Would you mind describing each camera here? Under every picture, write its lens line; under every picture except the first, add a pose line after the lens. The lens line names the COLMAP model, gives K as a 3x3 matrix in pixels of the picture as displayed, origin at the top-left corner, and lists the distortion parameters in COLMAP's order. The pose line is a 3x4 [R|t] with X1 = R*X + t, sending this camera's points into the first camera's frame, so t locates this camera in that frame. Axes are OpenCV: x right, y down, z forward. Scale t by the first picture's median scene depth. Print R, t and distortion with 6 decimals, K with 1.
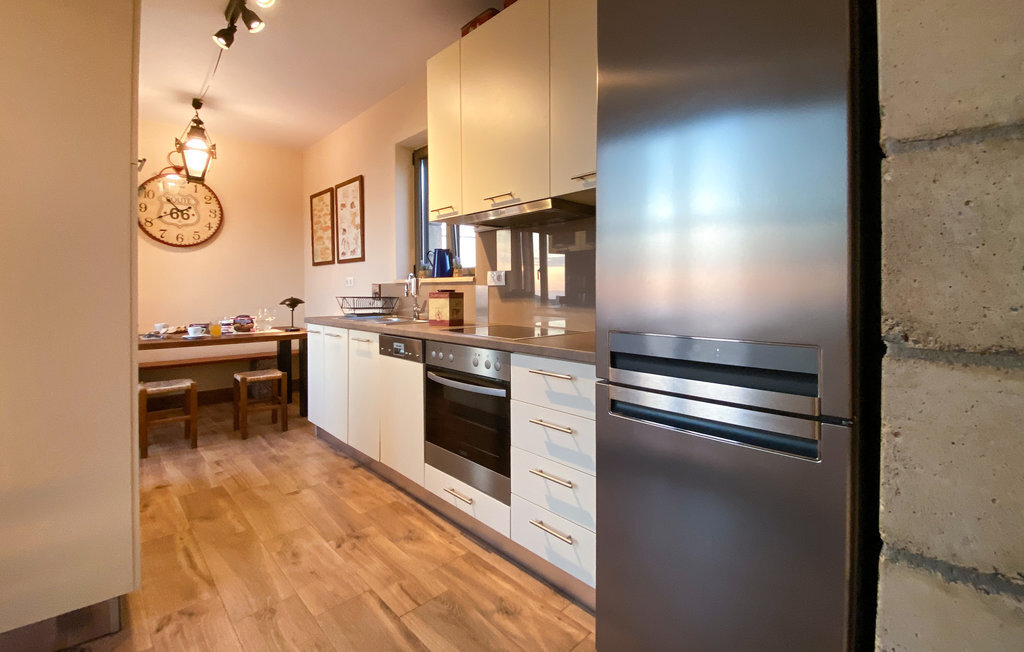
lens RADIAL K [[459.6, 0, 532.9], [0, 459.6, 326.0], [0, 0, 1]] dist [-0.002239, -0.000308]
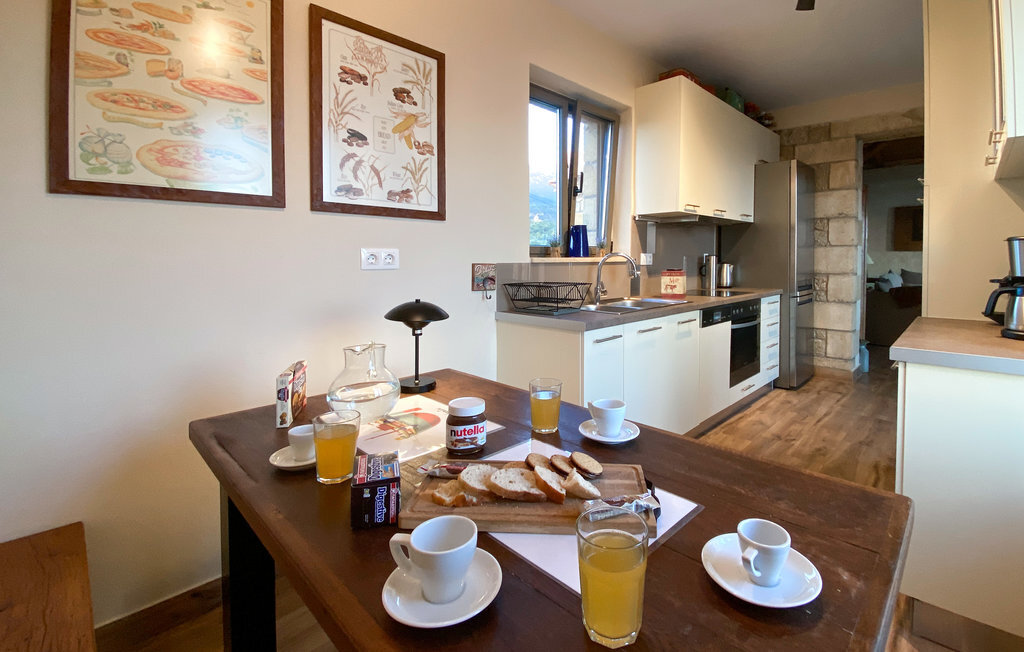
lens RADIAL K [[459.6, 0, 532.9], [0, 459.6, 326.0], [0, 0, 1]] dist [-0.002239, -0.000308]
pose [[-0.031411, -0.132062, 0.990744, -0.916409], [0.091668, 0.986675, 0.134426, -0.082968], [-0.995294, 0.095042, -0.018886, 0.921367]]
